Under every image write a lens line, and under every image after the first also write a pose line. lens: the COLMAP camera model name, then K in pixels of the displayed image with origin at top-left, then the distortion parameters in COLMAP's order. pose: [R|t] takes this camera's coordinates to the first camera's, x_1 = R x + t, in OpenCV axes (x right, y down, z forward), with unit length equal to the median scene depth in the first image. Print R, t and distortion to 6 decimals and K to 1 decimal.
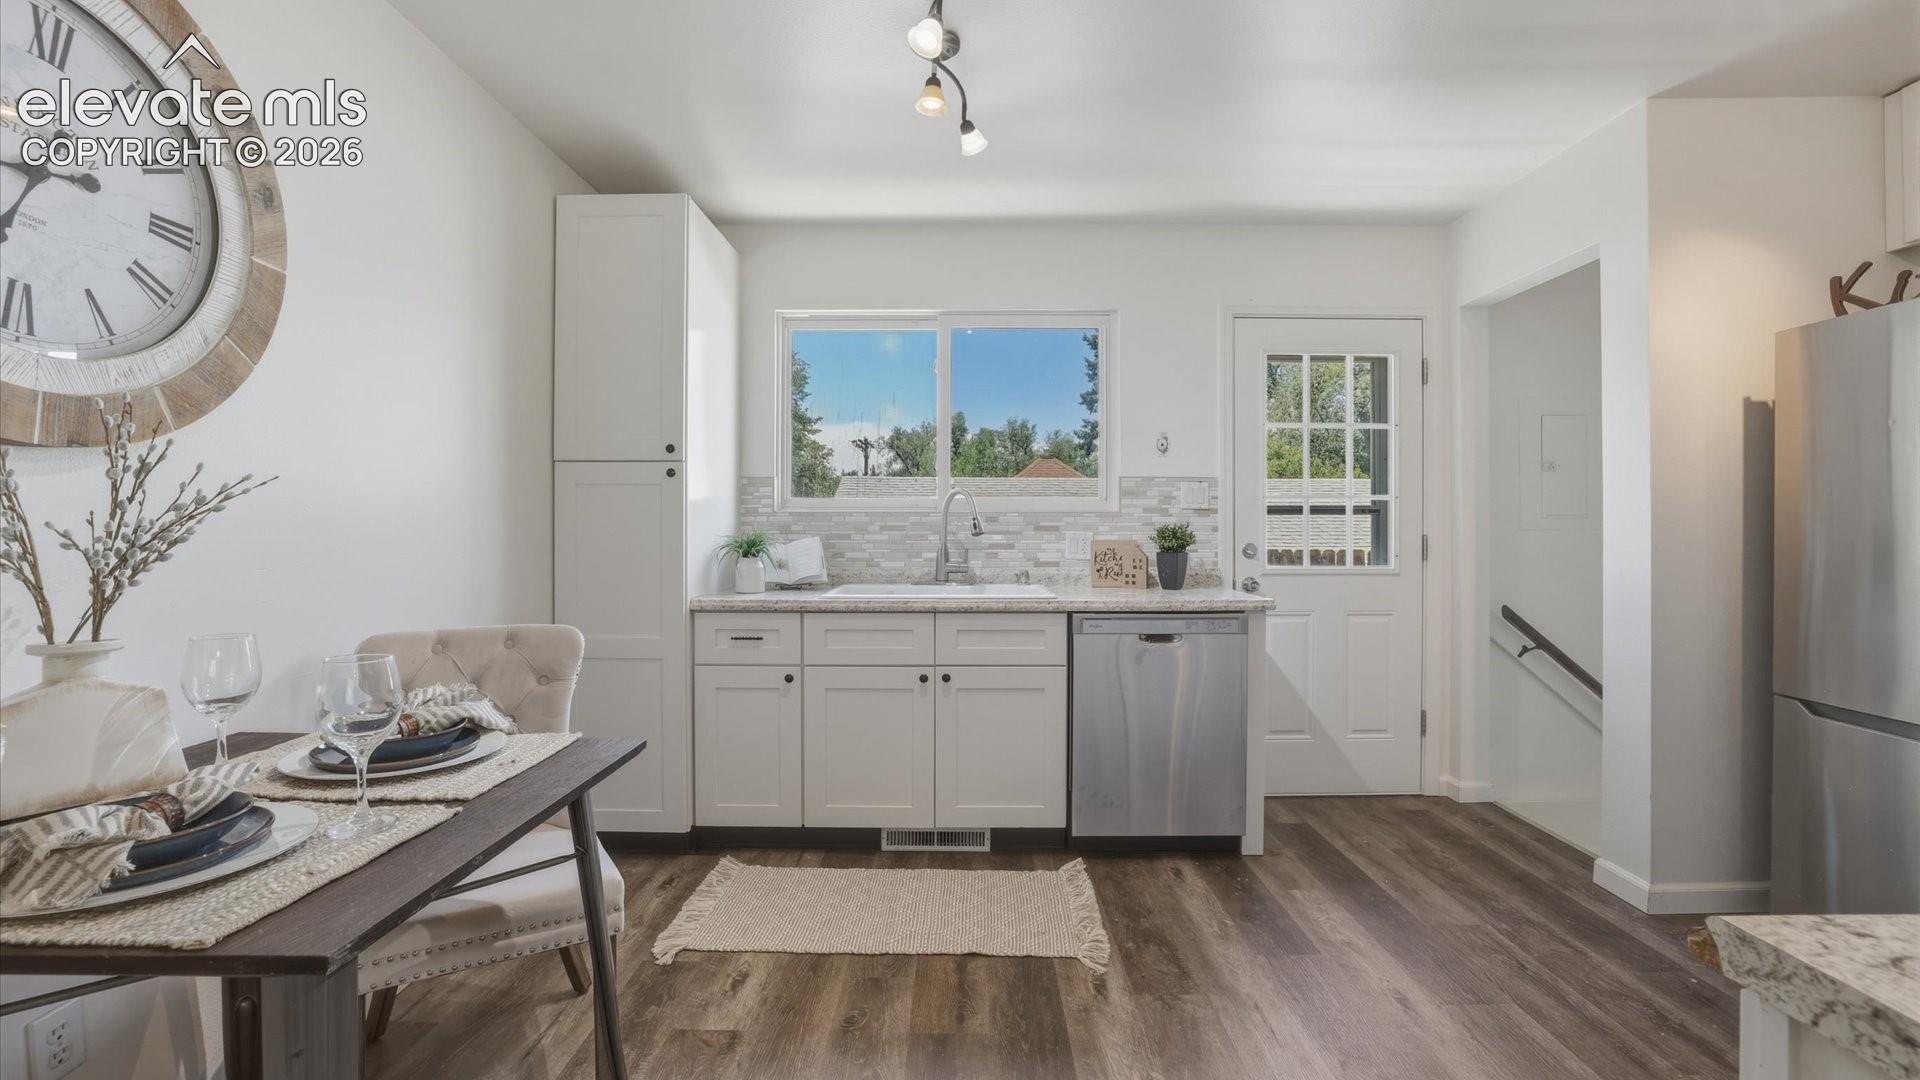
lens RADIAL K [[834.5, 0, 965.2], [0, 834.5, 516.9], [0, 0, 1]] dist [-0.026125, 0.011726]
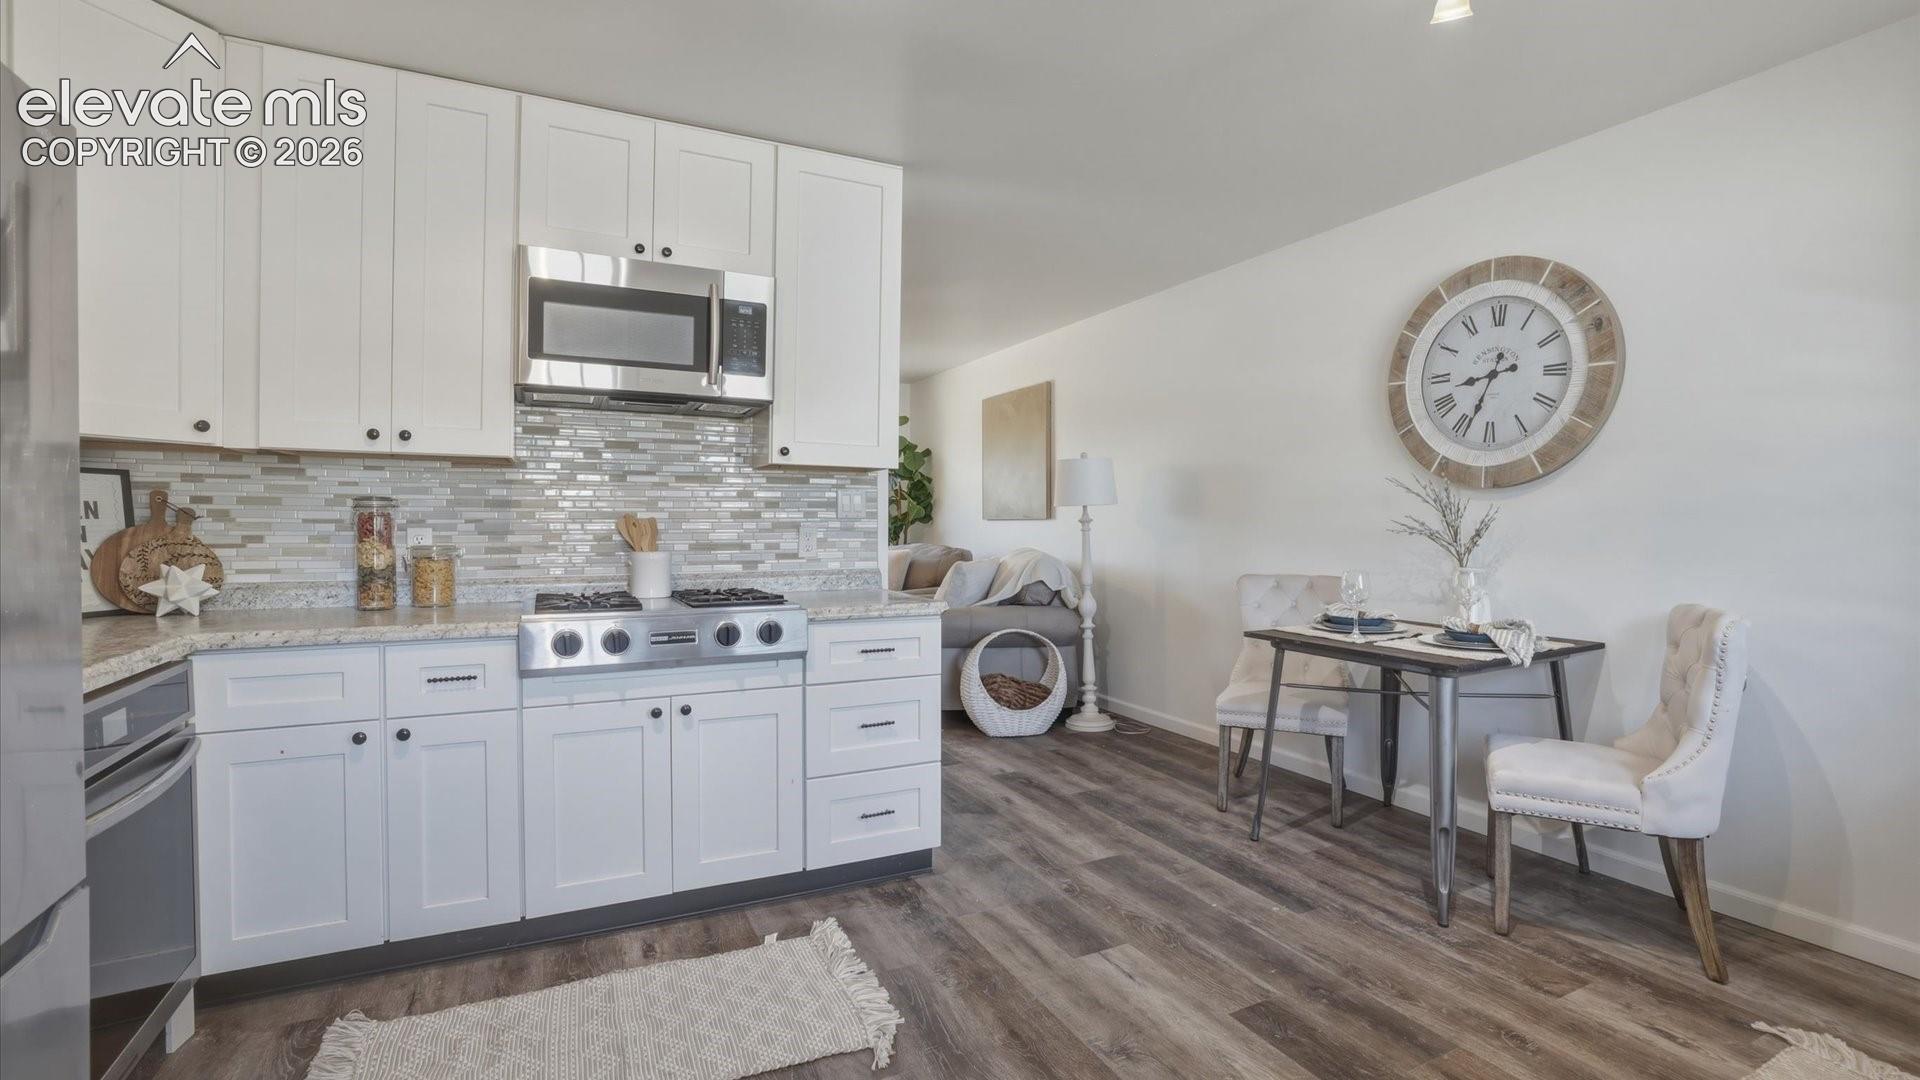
lens RADIAL K [[877.2, 0, 960.0], [0, 877.2, 531.4], [0, 0, 1]] dist [-0.003283, -0.000364]
pose [[-0.890911, 0.003880, -0.454162, 0.658165], [0.000632, 0.999973, 0.007302, 0.010163], [0.454178, 0.006218, -0.890889, 1.181759]]
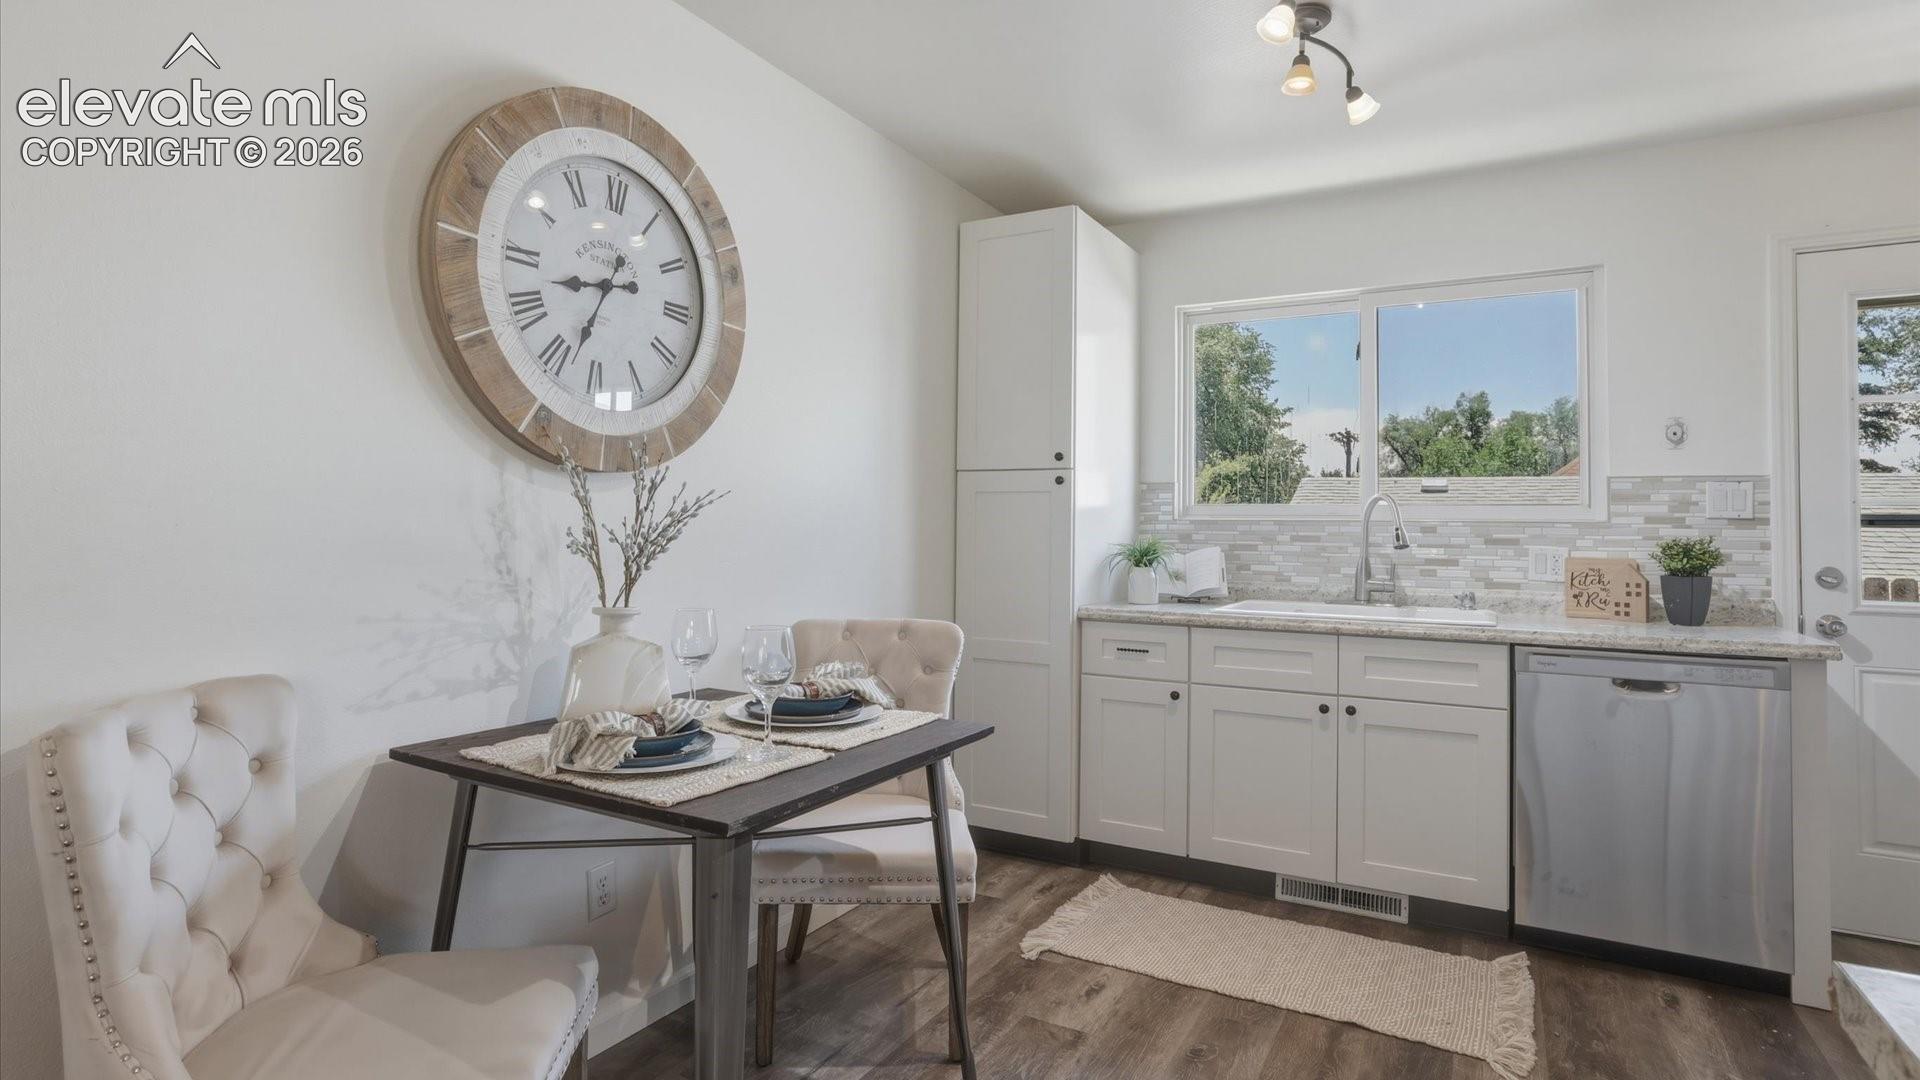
lens RADIAL K [[965.4, 0, 986.4], [0, 965.4, 480.7], [0, 0, 1]] dist [0.000604, 0.003965]
pose [[0.888755, -0.013310, -0.458189, 0.121412], [-0.007840, 0.998991, -0.044226, 0.000183], [0.458315, 0.042898, 0.887754, -0.095537]]
